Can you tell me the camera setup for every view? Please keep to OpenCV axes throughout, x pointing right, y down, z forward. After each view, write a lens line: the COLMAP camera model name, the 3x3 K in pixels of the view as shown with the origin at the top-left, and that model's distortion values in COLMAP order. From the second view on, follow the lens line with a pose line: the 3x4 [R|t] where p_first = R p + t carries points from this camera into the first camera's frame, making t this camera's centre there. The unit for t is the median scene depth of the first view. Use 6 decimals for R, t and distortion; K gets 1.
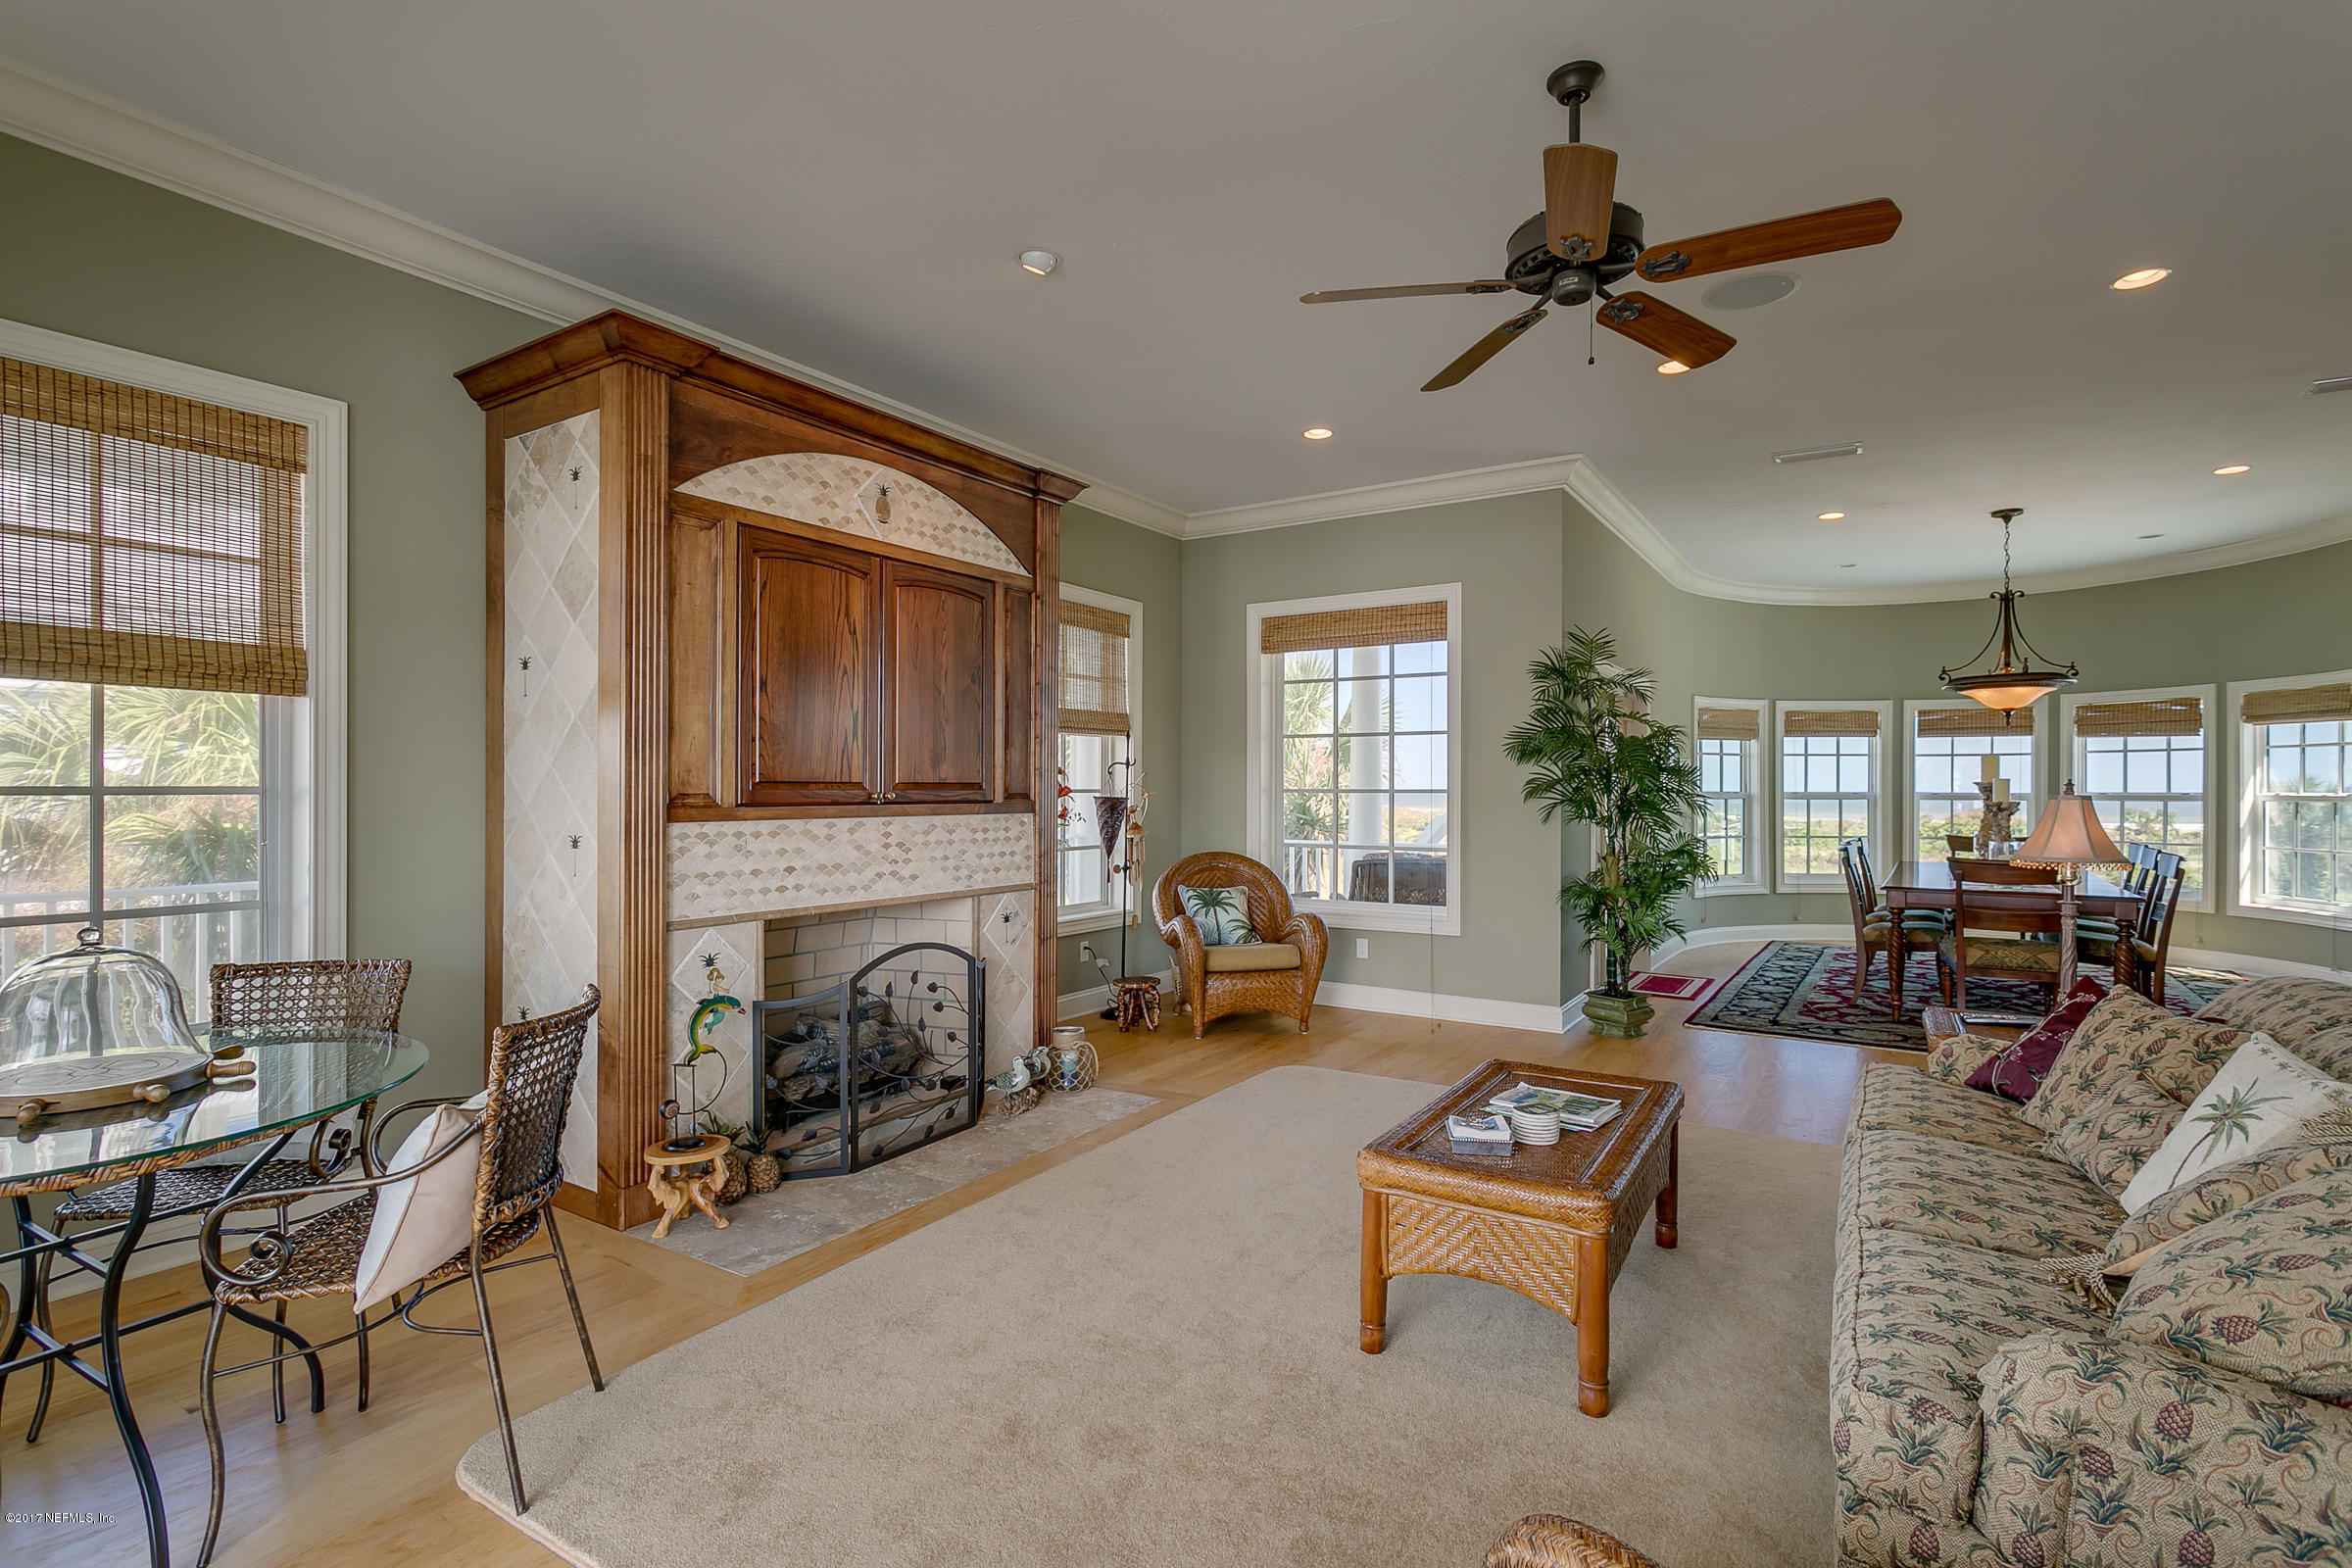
lens RADIAL K [[1112.9, 0, 1175.0], [0, 1112.9, 787.2], [0, 0, 1]] dist [-0.000790, 0.001499]
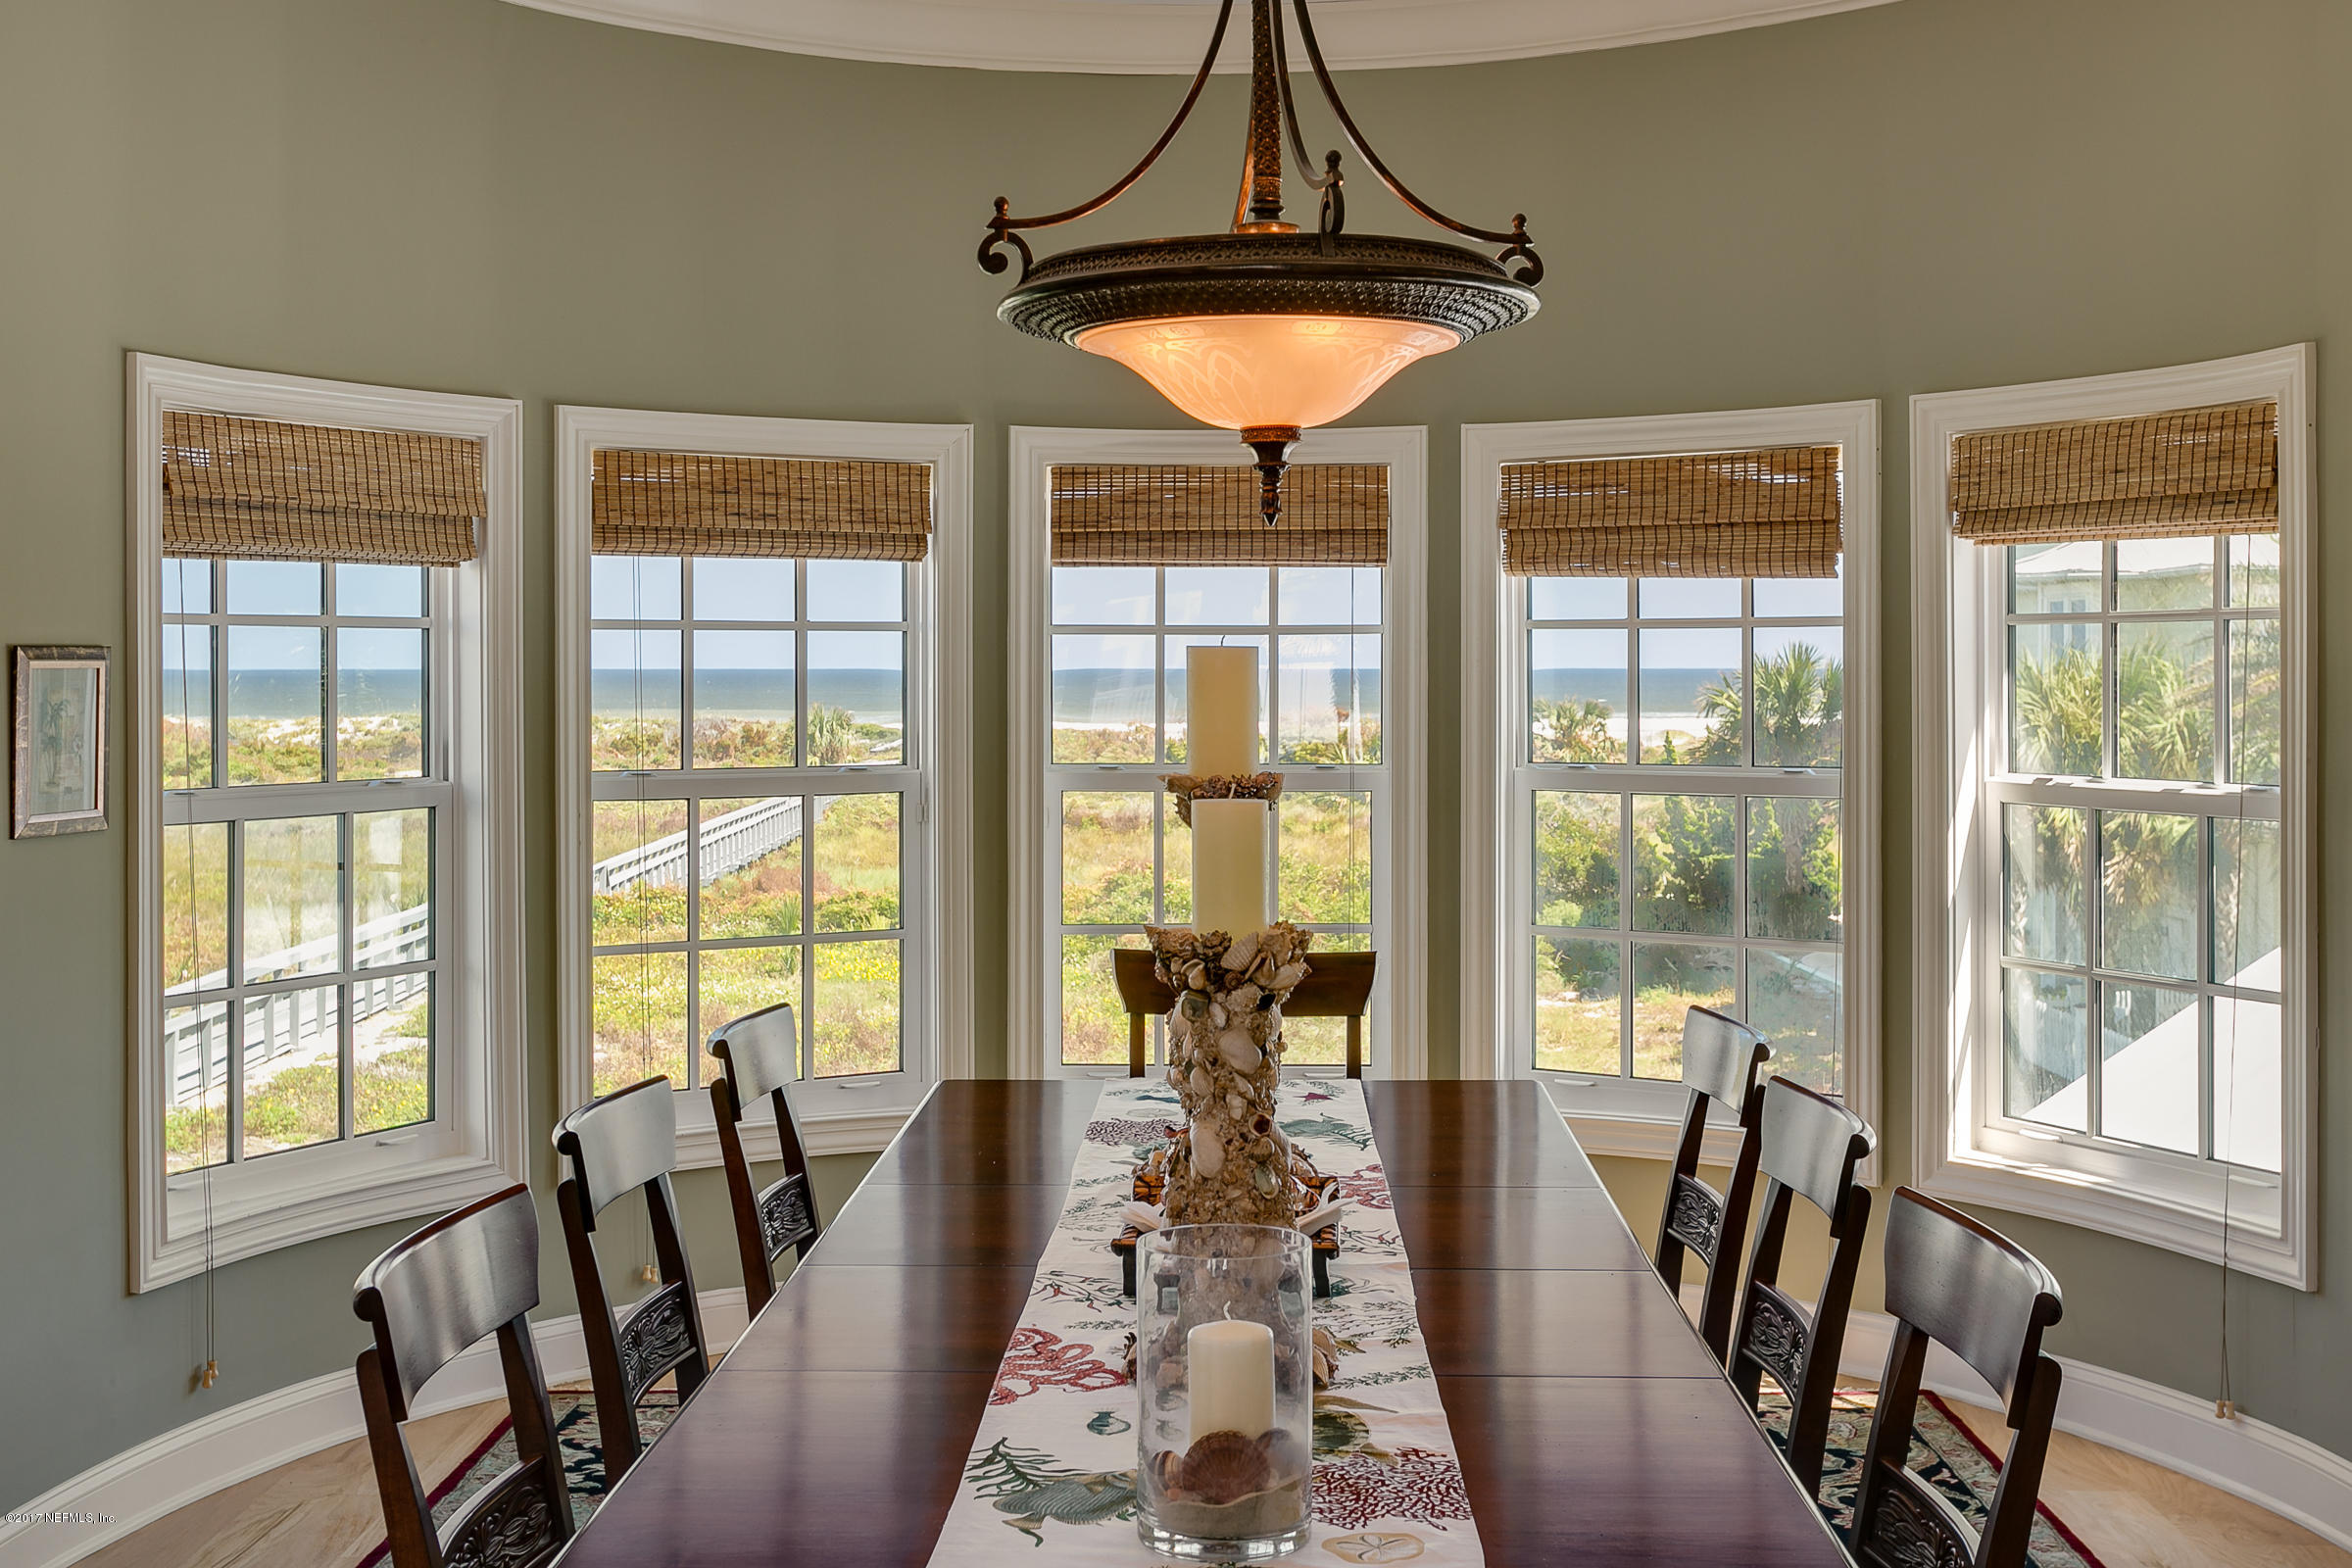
lens RADIAL K [[2549.7, 0, 1186.4], [0, 2549.7, 674.6], [0, 0, 1]] dist [0.014177, 0.000000]
pose [[0.842236, -0.003701, 0.539097, 0.415656], [0.001542, 0.999989, 0.004455, -0.023904], [-0.539107, -0.002921, 0.842232, 0.528325]]
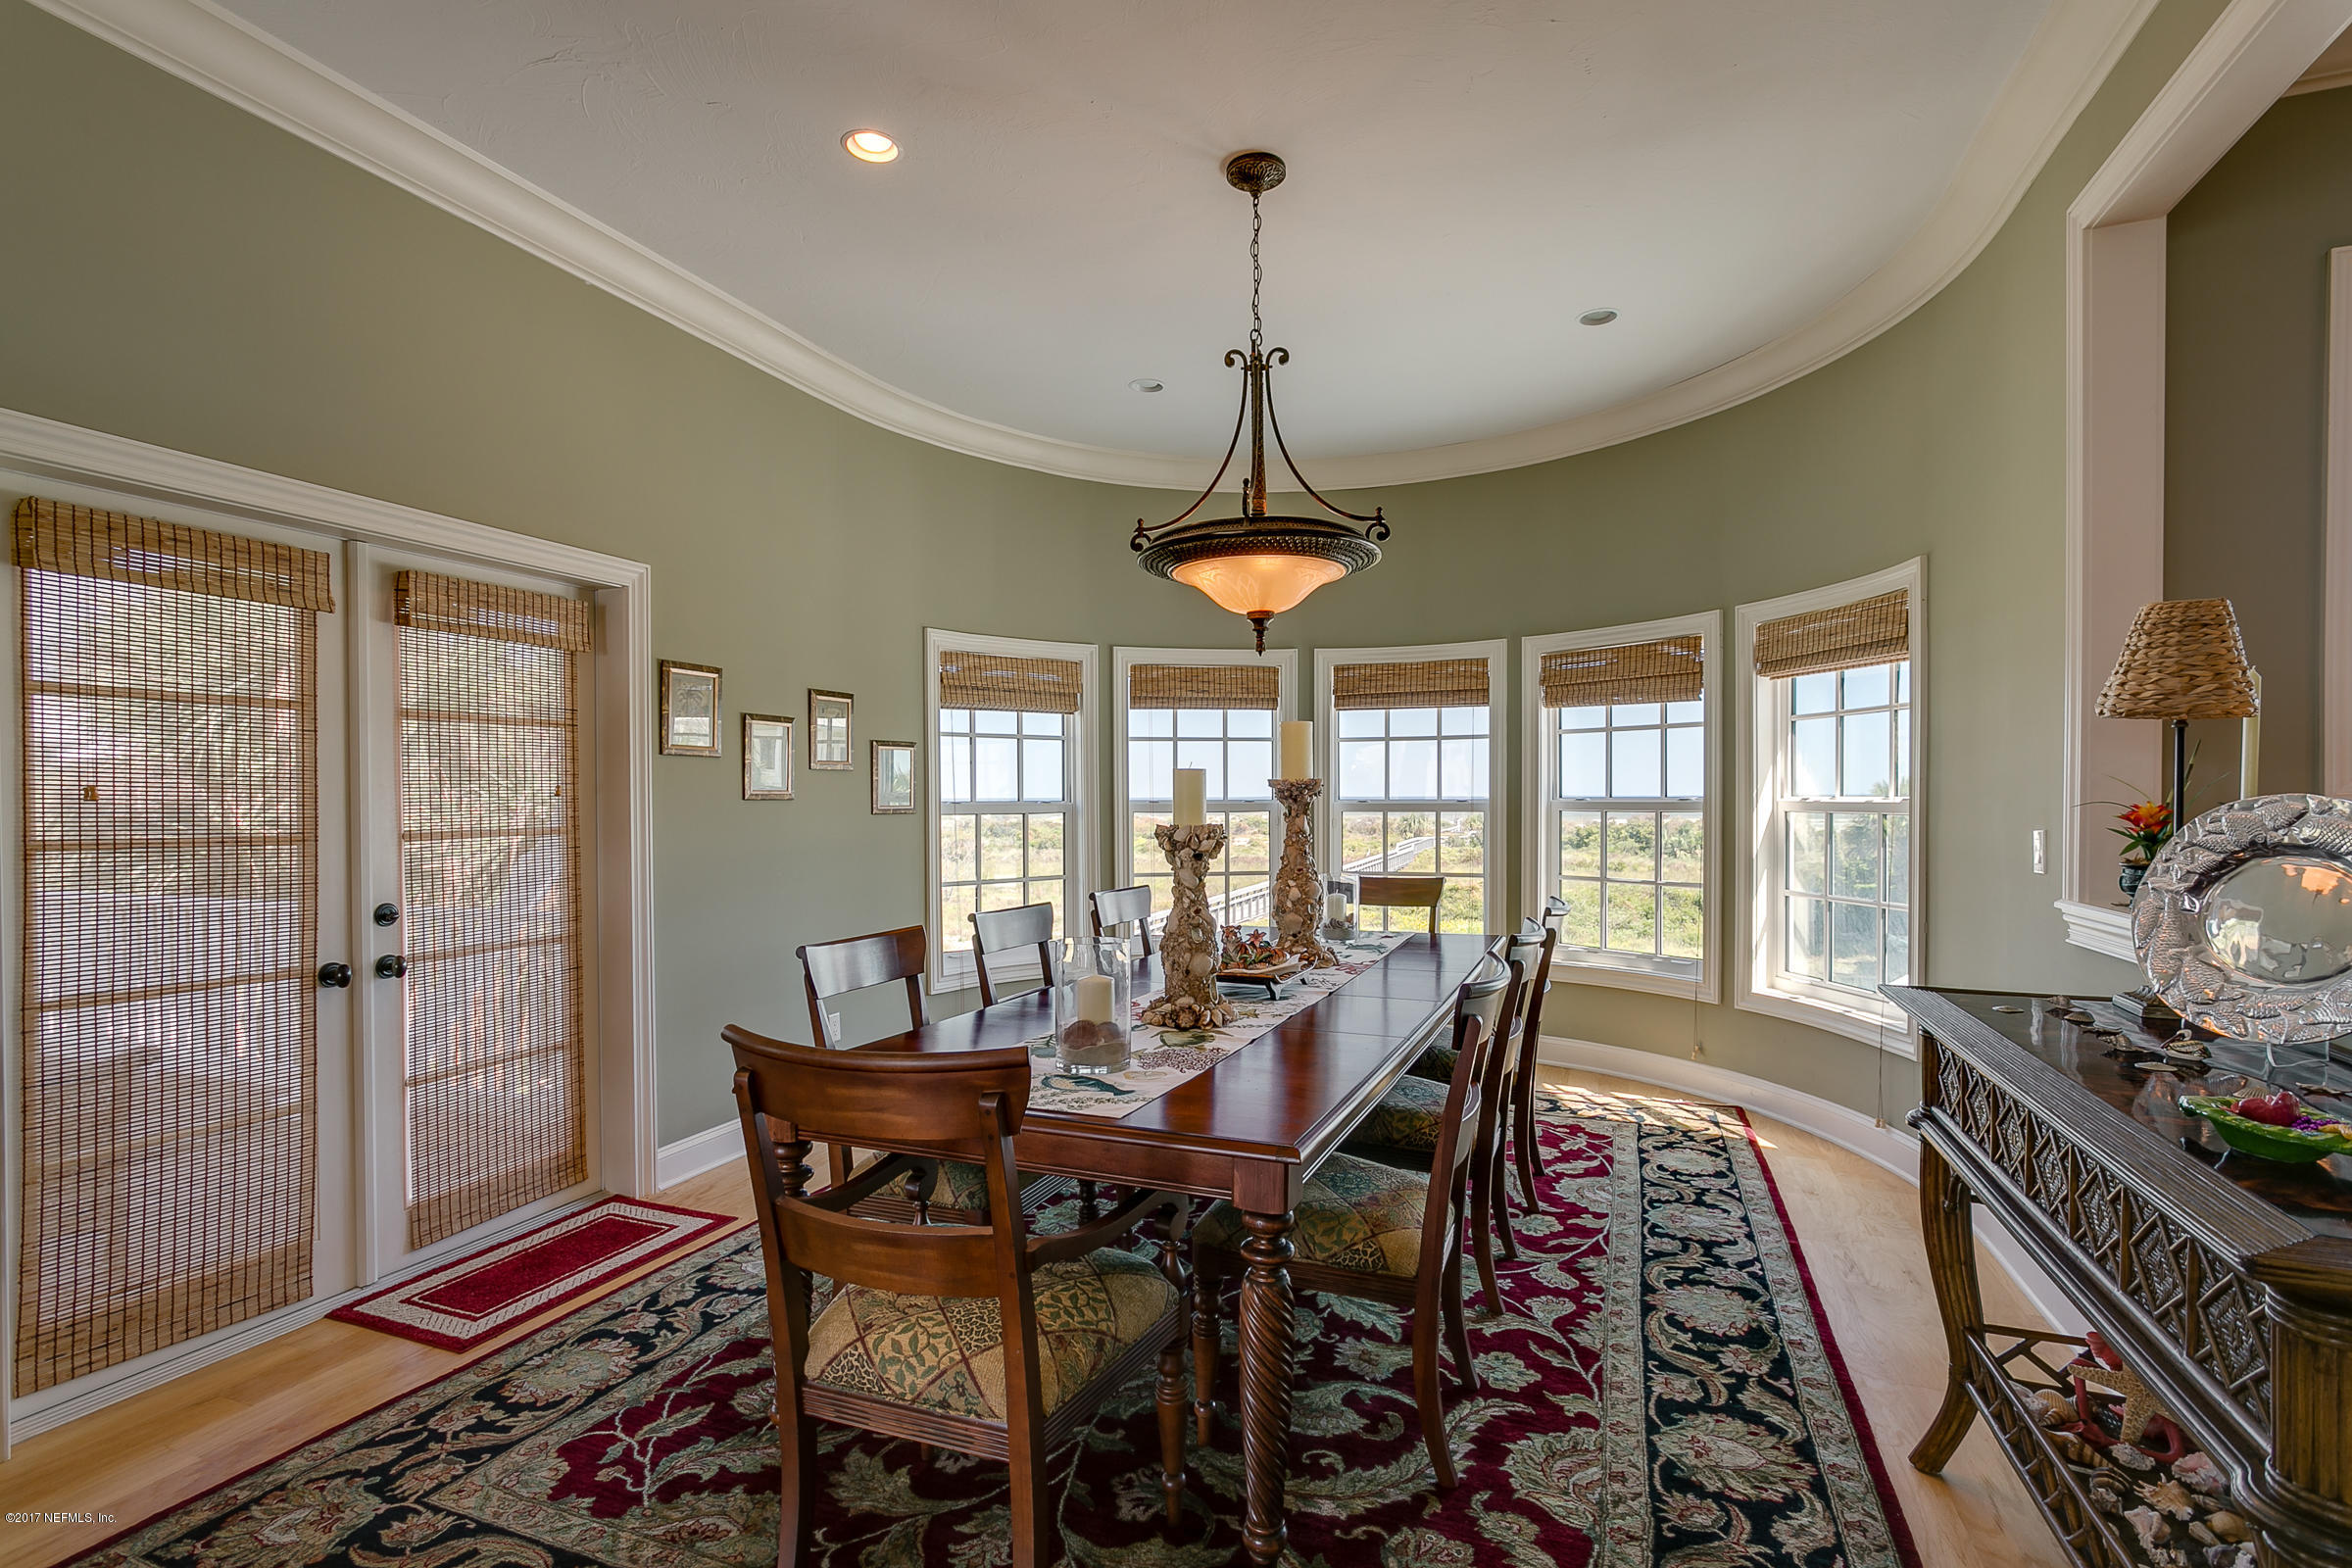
lens RADIAL K [[1112.9, 0, 1173.3], [0, 1112.9, 806.0], [0, 0, 1]] dist [-0.000790, 0.001499]
pose [[0.979236, -0.007405, 0.202591, 0.531149], [0.005698, 0.999943, 0.009005, 0.002852], [-0.202646, -0.007664, 0.979222, 0.483154]]
